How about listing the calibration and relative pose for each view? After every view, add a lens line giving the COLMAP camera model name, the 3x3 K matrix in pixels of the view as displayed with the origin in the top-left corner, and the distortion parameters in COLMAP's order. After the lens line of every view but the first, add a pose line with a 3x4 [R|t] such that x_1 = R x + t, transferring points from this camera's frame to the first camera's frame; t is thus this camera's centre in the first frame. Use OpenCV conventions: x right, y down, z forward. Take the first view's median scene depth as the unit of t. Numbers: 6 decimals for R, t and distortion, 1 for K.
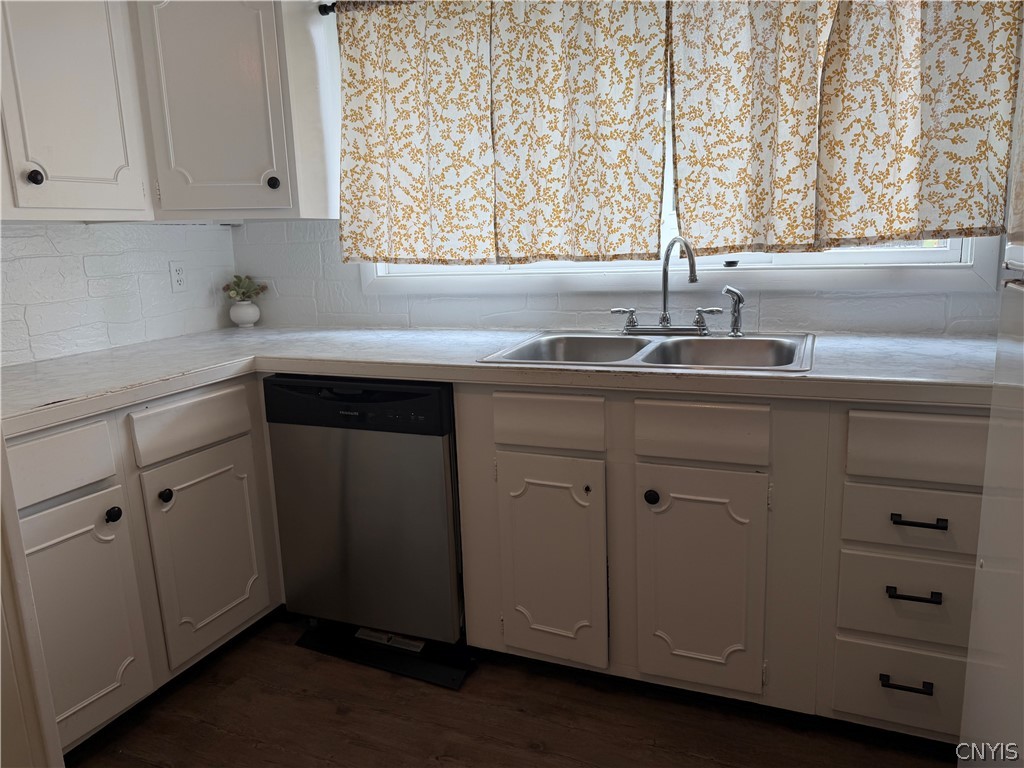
lens RADIAL K [[725.1, 0, 518.3], [0, 725.1, 387.6], [0, 0, 1]] dist [0.078543, -0.105928]
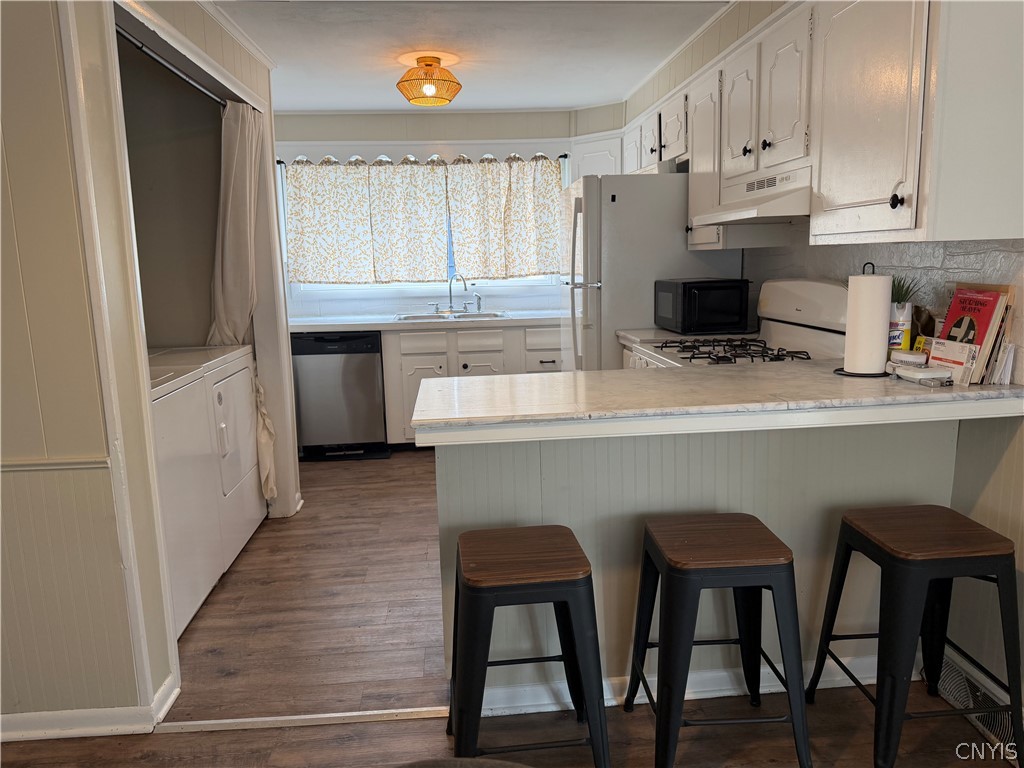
lens RADIAL K [[725.1, 0, 522.1], [0, 725.1, 398.8], [0, 0, 1]] dist [0.078543, -0.105928]
pose [[0.880443, -0.072165, 0.468629, -0.785879], [0.086810, 0.996178, -0.009693, 0.269167], [-0.466138, 0.049216, 0.883342, -1.301778]]
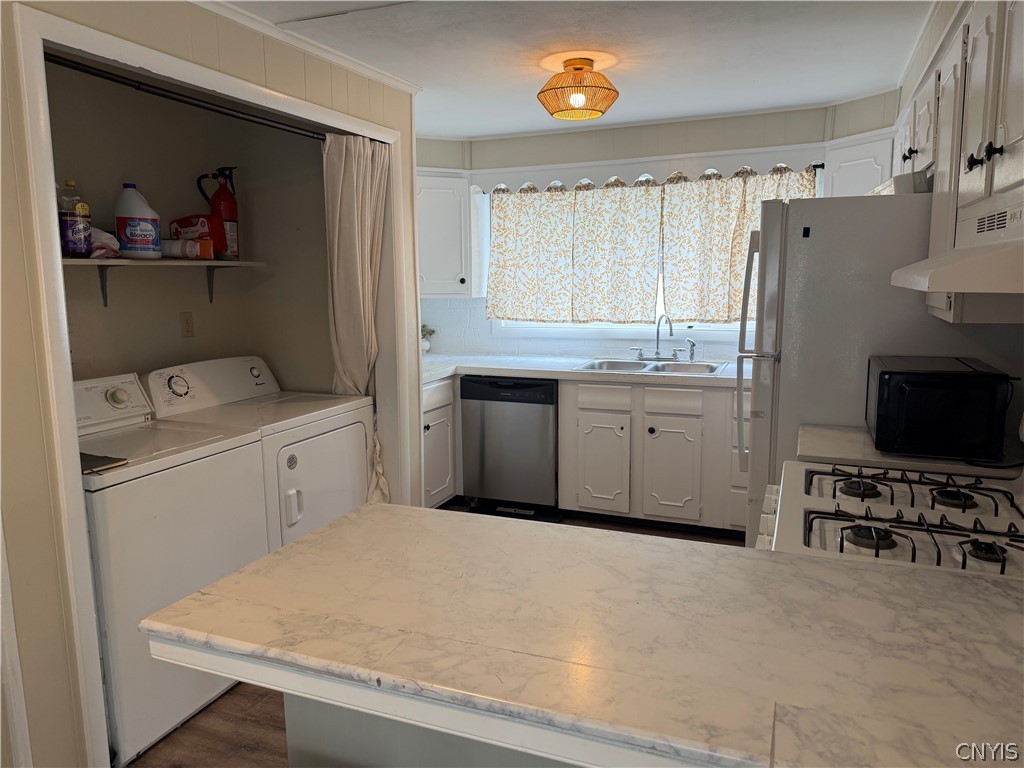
lens RADIAL K [[725.1, 0, 505.1], [0, 725.1, 397.5], [0, 0, 1]] dist [0.078543, -0.105928]
pose [[0.999620, 0.025636, 0.010171, -0.251283], [-0.025223, 0.998927, -0.038845, 0.124123], [-0.011156, 0.038574, 0.999193, -1.063916]]
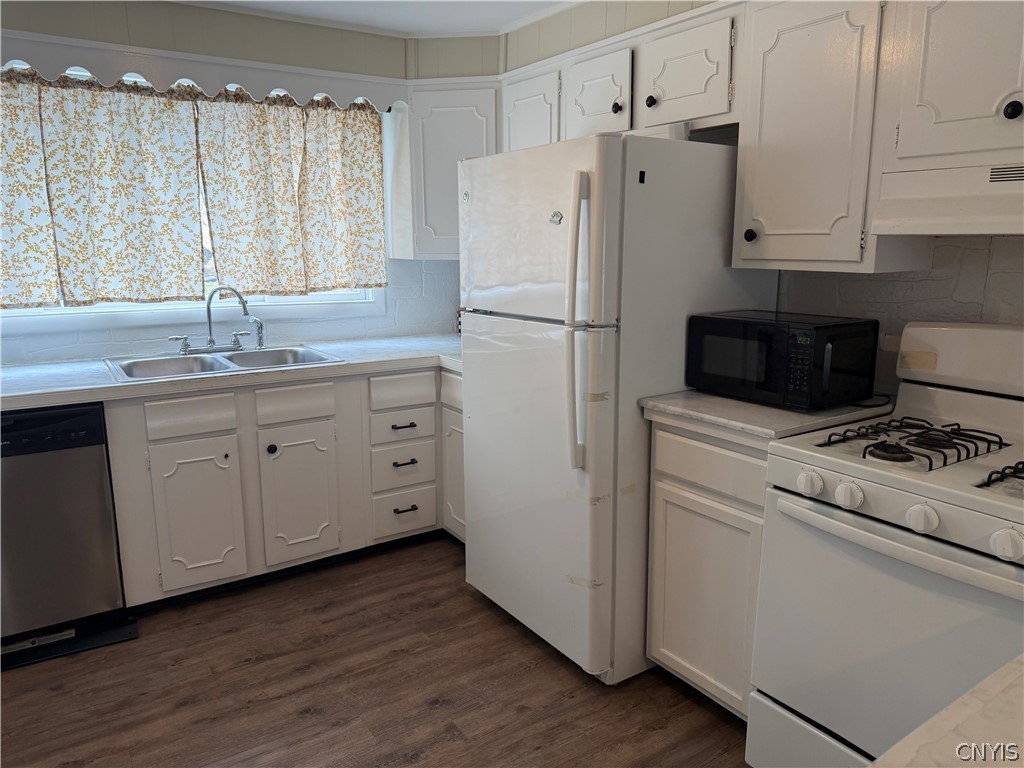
lens RADIAL K [[725.1, 0, 514.9], [0, 725.1, 385.6], [0, 0, 1]] dist [0.078543, -0.105928]
pose [[0.544232, -0.125016, 0.829568, -0.716931], [0.150055, 0.987394, 0.050358, 0.009122], [-0.825406, 0.097075, 0.556130, -0.303455]]
